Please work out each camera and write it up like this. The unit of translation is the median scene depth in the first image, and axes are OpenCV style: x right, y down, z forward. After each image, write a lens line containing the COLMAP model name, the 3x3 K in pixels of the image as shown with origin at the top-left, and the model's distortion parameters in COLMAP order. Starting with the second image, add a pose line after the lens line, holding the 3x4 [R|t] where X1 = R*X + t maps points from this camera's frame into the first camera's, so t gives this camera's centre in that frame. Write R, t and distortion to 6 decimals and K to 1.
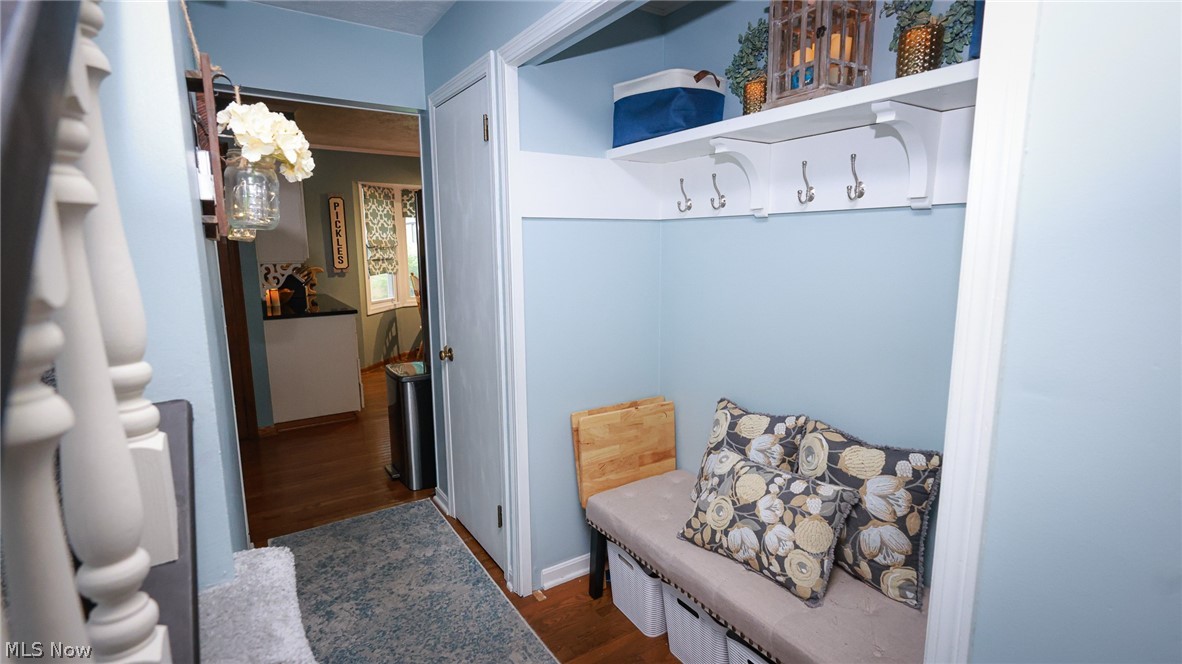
lens RADIAL K [[553.2, 0, 591.0], [0, 553.2, 332.0], [0, 0, 1]] dist [0.001133, 0.000072]
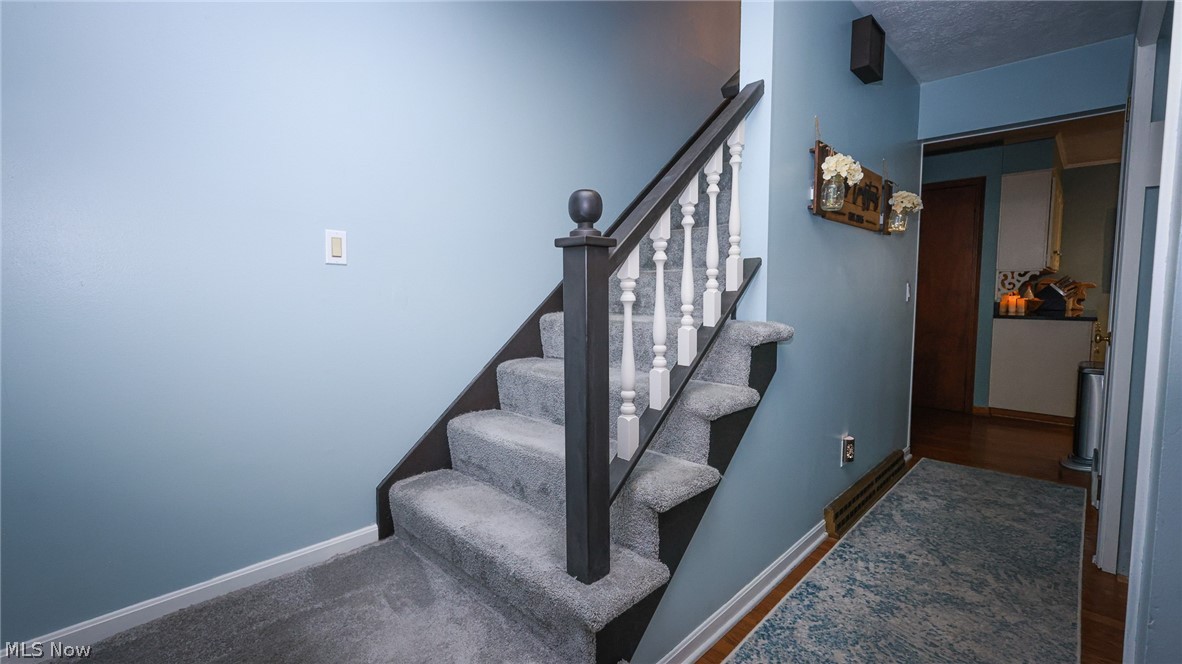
lens RADIAL K [[509.6, 0, 592.6], [0, 509.6, 331.2], [0, 0, 1]] dist [0.002929, -0.000005]
pose [[0.216336, 0.084348, -0.972669, 0.296086], [-0.153477, 0.986812, 0.051439, 0.082156], [0.964180, 0.138154, 0.226429, -0.082208]]
